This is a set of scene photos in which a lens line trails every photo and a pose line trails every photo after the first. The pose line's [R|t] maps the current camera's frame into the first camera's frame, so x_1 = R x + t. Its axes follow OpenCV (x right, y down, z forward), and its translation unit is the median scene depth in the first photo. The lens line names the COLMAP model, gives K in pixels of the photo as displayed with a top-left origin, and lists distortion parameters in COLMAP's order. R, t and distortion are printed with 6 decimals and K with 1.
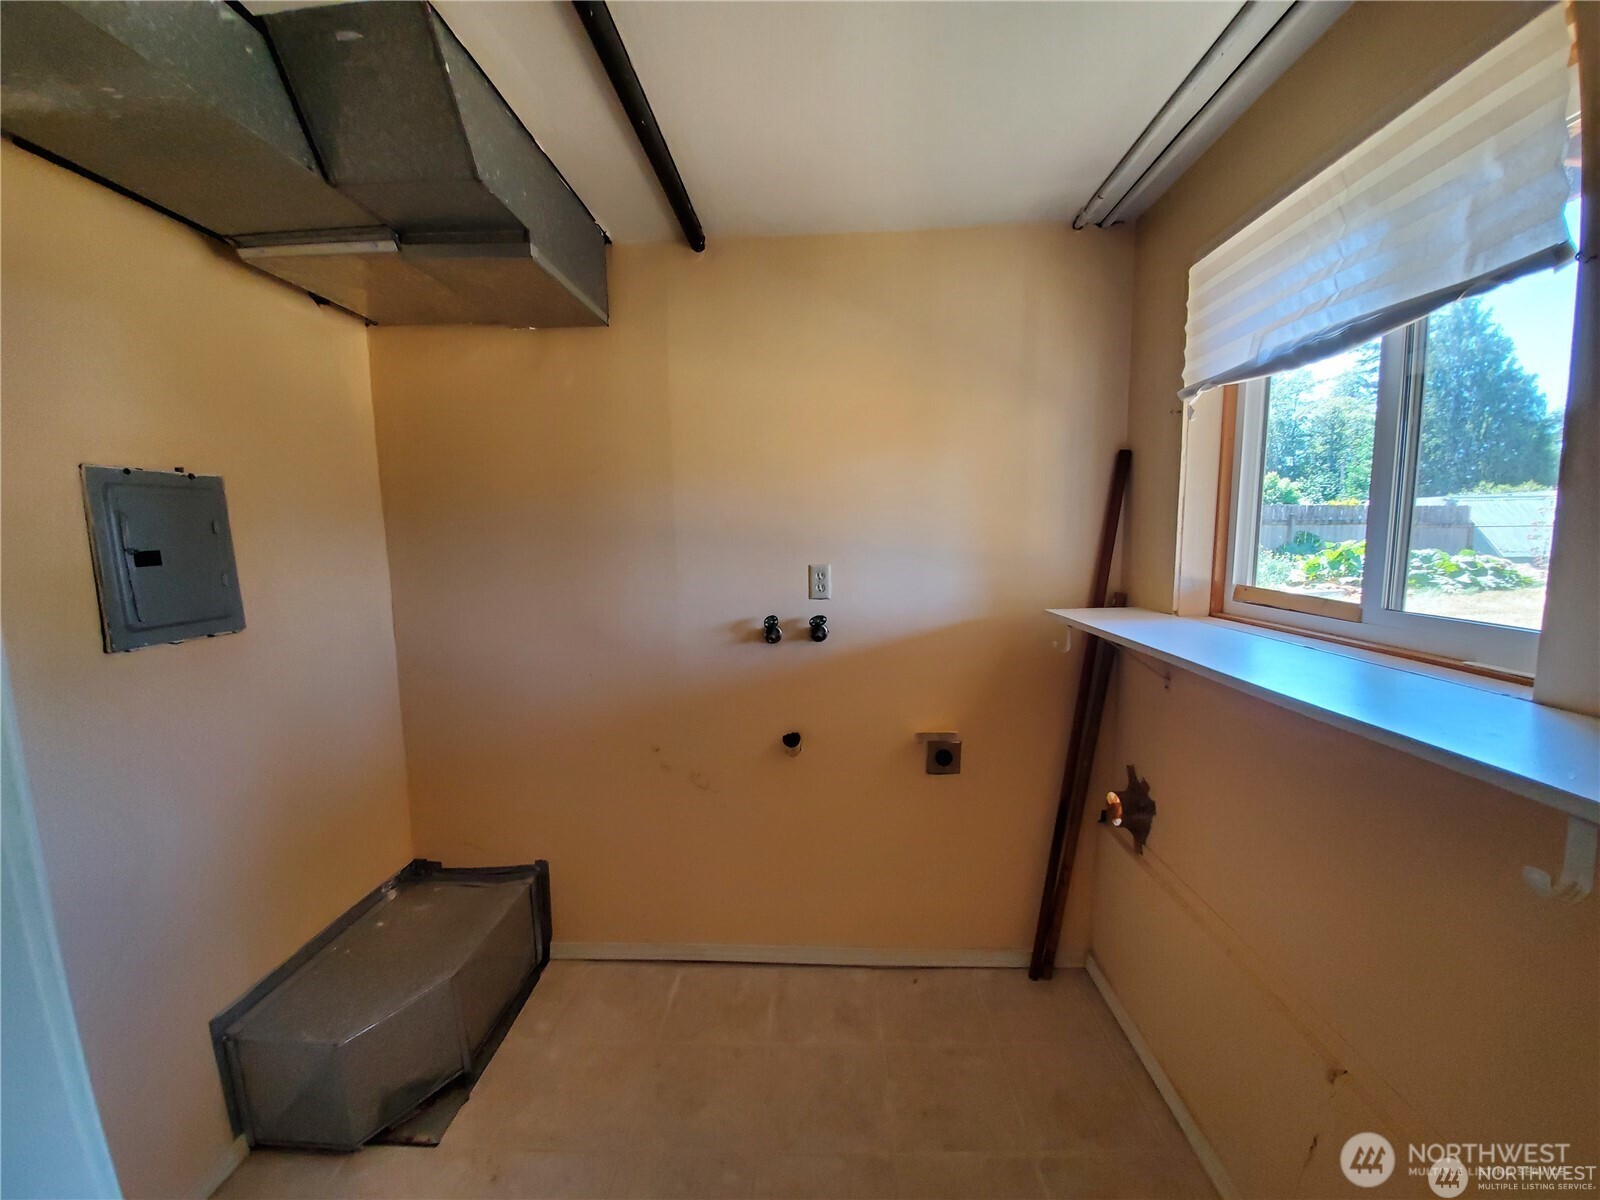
lens RADIAL K [[635.5, 0, 806.7], [0, 635.5, 610.0], [0, 0, 1]] dist [0.003361, -0.008908]
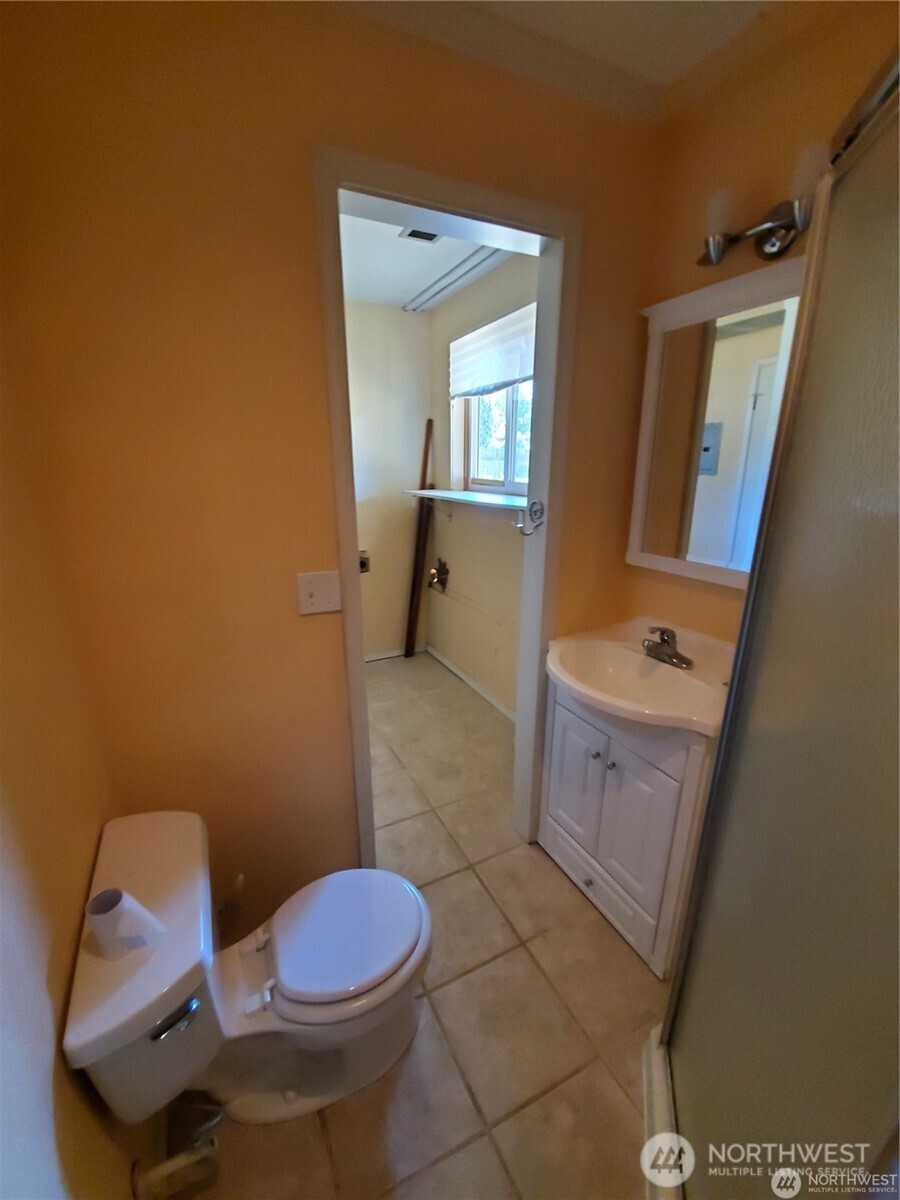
lens RADIAL K [[476.6, 0, 442.4], [0, 476.6, 604.6], [0, 0, 1]] dist [0.003361, -0.008908]
pose [[0.883688, -0.123392, 0.451520, -0.318699], [0.048533, 0.983583, 0.173808, 0.108620], [-0.465553, -0.131678, 0.875169, -0.613052]]
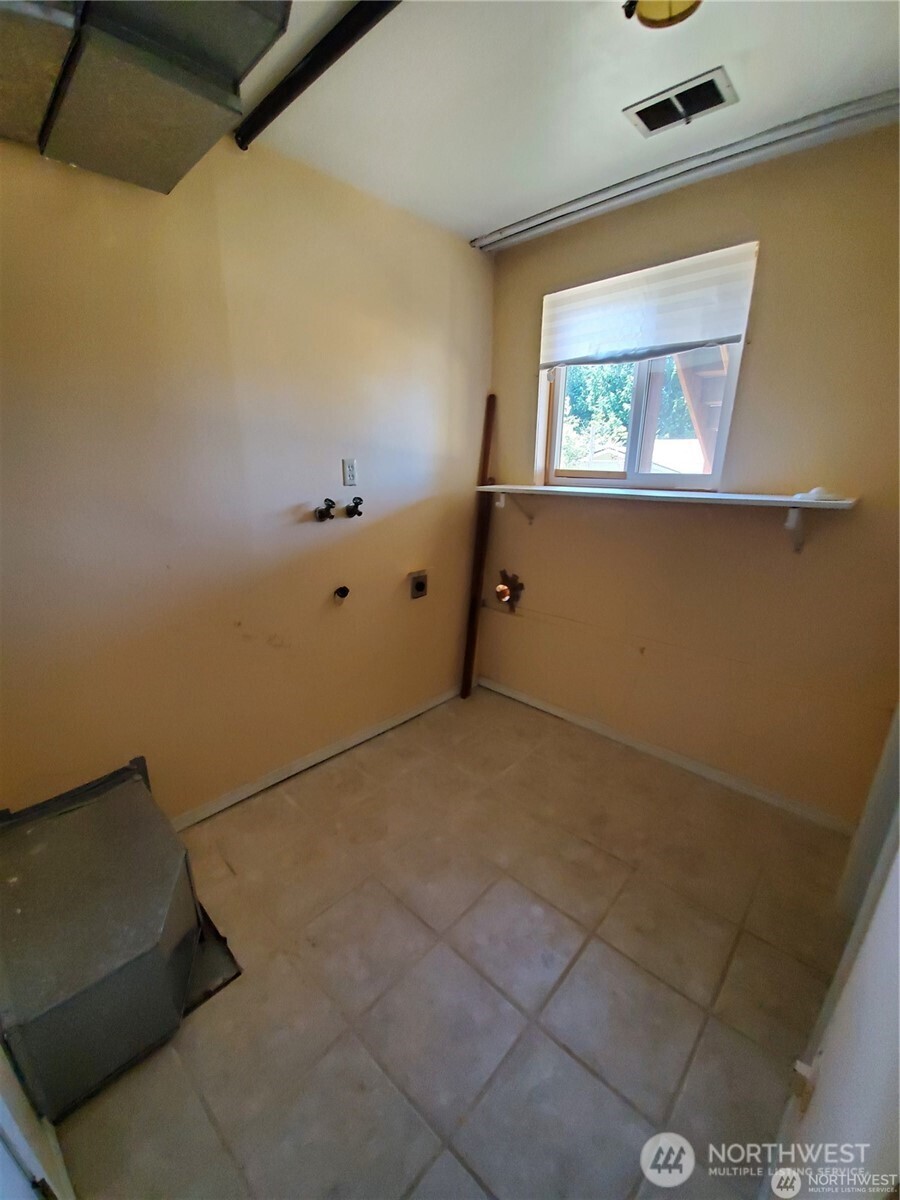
lens RADIAL K [[476.6, 0, 442.4], [0, 476.6, 604.6], [0, 0, 1]] dist [0.003361, -0.008908]
pose [[0.665452, -0.199051, 0.719412, -0.684212], [0.078544, 0.977111, 0.197700, 0.048864], [-0.742297, -0.075054, 0.665854, 0.174016]]
